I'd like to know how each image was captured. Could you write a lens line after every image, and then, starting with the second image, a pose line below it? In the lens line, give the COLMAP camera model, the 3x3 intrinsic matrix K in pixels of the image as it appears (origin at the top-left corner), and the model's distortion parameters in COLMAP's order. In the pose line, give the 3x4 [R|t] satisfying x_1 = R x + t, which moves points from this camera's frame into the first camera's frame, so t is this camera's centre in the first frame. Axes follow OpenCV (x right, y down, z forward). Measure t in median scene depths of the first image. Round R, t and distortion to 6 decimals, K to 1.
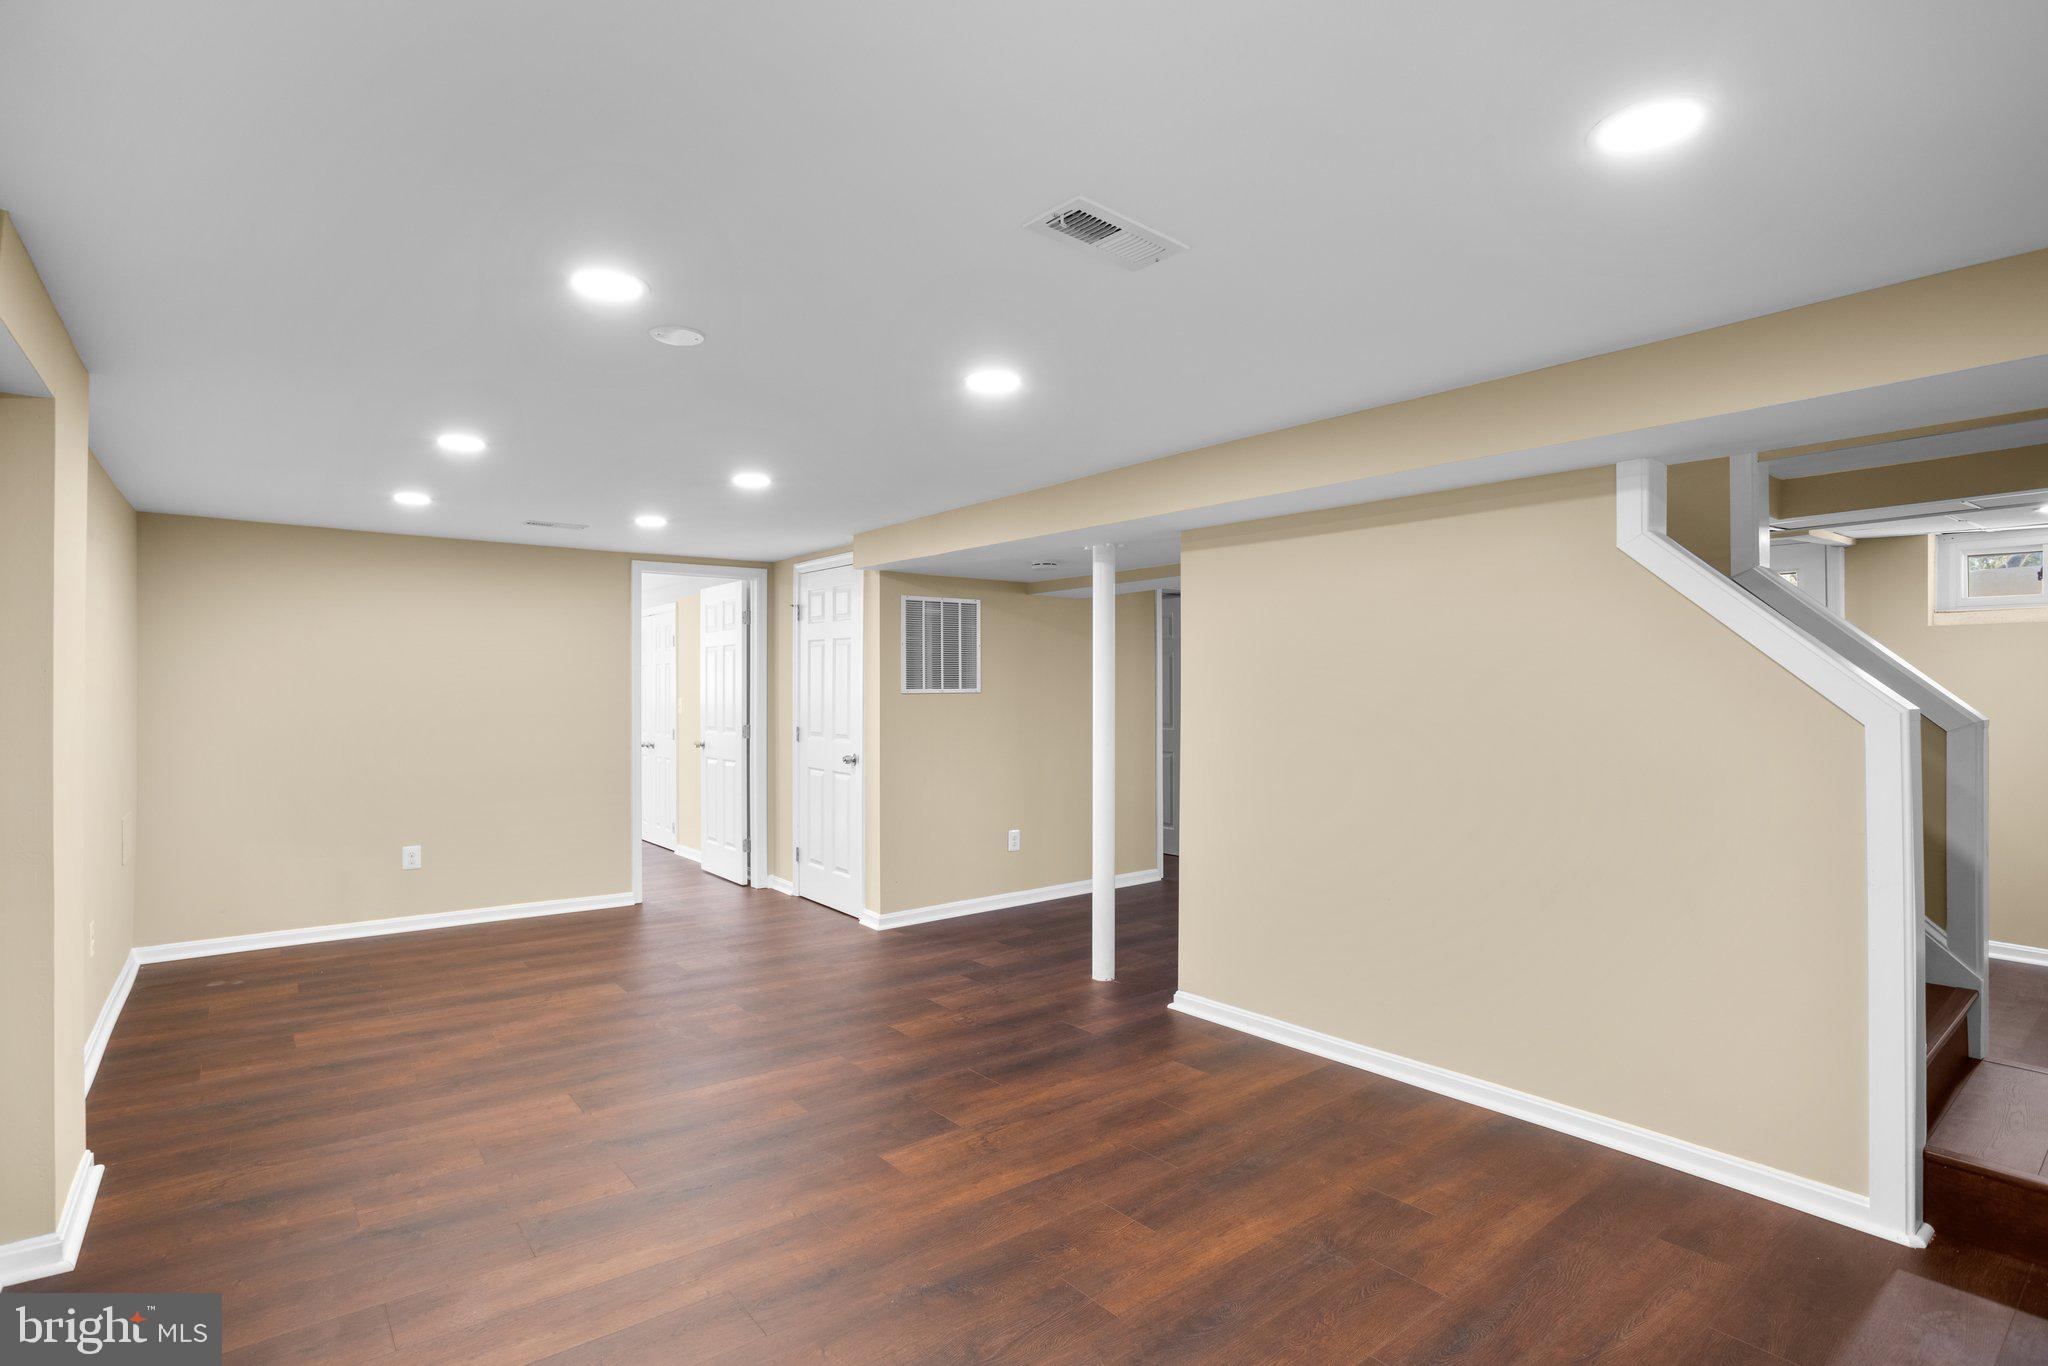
lens RADIAL K [[1019.5, 0, 1020.6], [0, 1019.5, 675.3], [0, 0, 1]] dist [-0.060398, 0.018520]
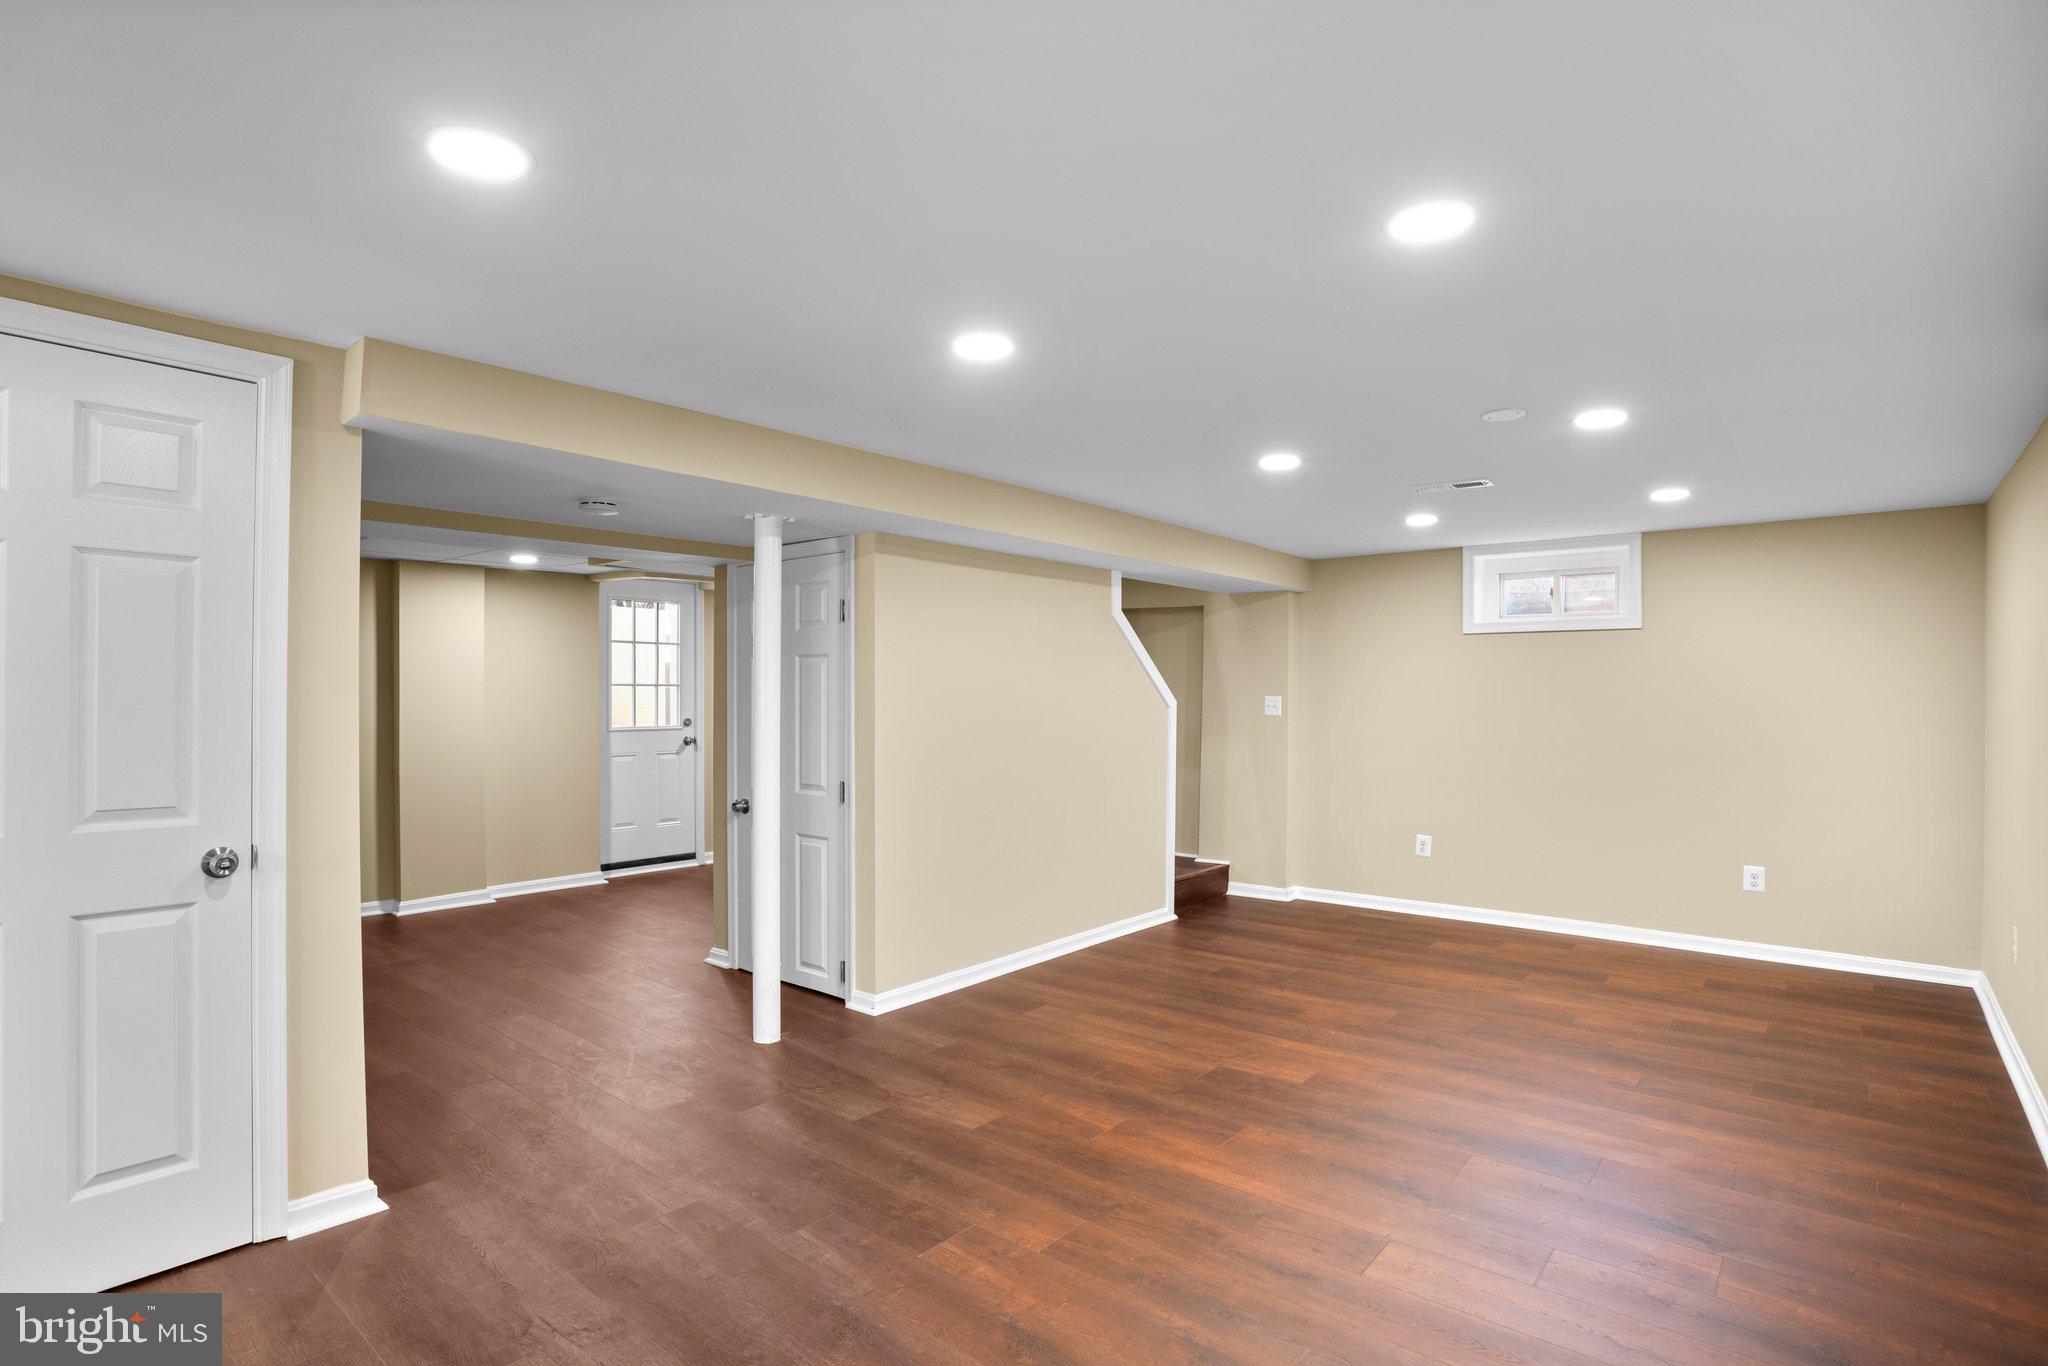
lens RADIAL K [[1019.5, 0, 1020.6], [0, 1019.5, 675.3], [0, 0, 1]] dist [-0.060398, 0.018520]
pose [[-0.209727, 0.019968, 0.977556, -1.183722], [-0.011205, 0.999677, -0.022824, 0.028514], [-0.977696, -0.015740, -0.209436, 1.511058]]
